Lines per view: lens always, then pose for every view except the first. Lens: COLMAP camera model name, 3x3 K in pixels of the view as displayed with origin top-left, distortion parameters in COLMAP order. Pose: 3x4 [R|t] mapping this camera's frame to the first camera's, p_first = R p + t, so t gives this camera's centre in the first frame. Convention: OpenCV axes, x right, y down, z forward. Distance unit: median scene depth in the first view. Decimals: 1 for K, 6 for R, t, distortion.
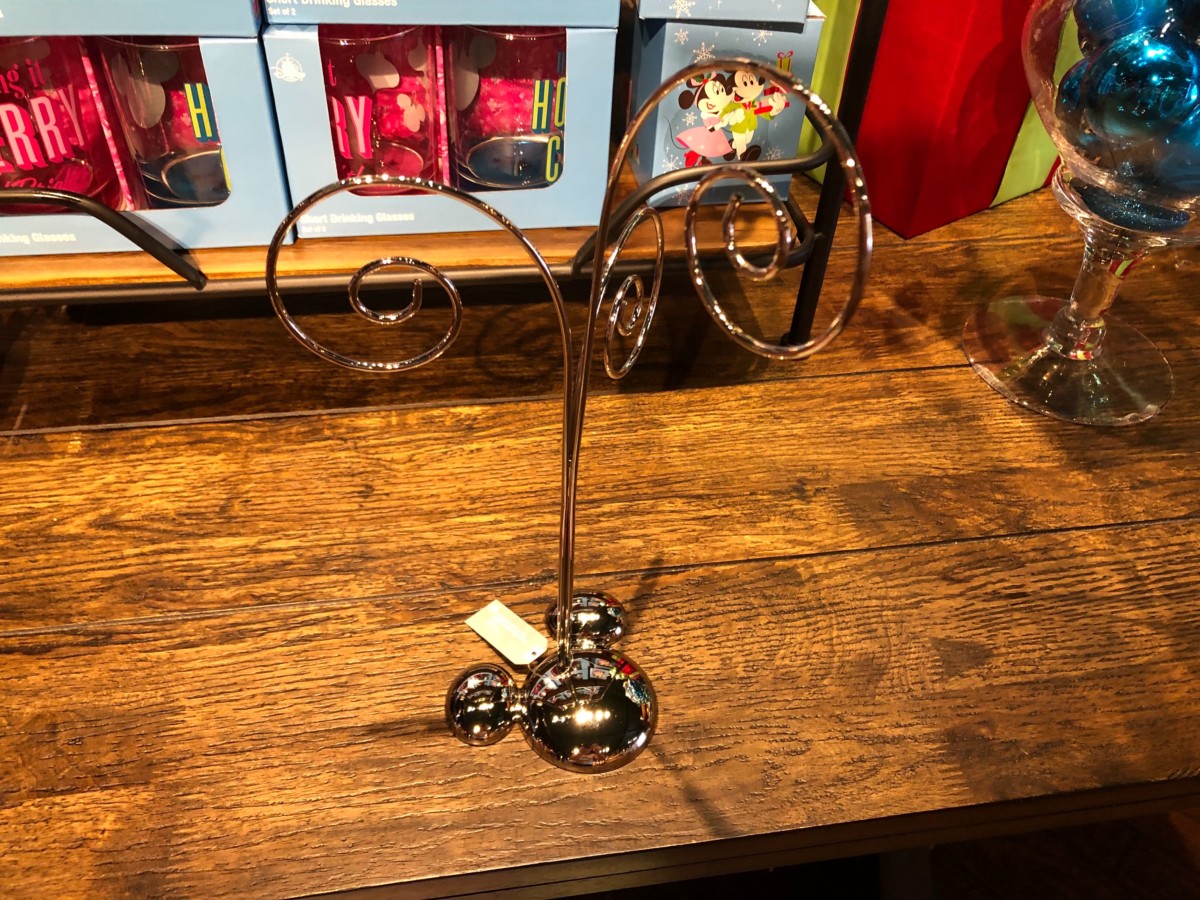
lens RADIAL K [[1058.6, 0, 594.6], [0, 1058.6, 450.7], [0, 0, 1]] dist [0.010253, -0.024978]
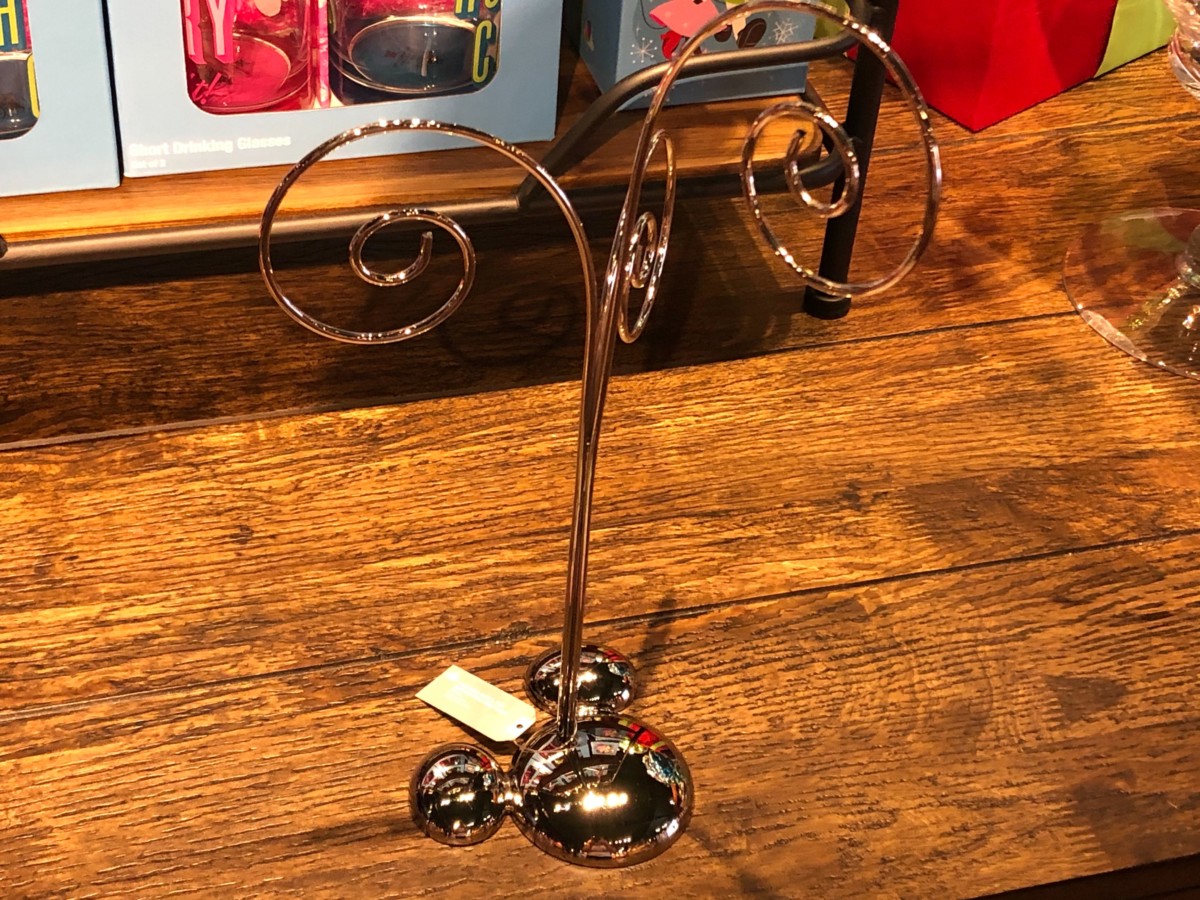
lens RADIAL K [[2062.6, 0, 599.0], [0, 2062.6, 446.7], [0, 0, 1]] dist [0.084846, 0.000000]
pose [[0.993670, -0.057621, 0.096438, -0.114259], [0.061570, 0.997361, -0.038481, 0.049260], [-0.093967, 0.044175, 0.994595, -0.391531]]
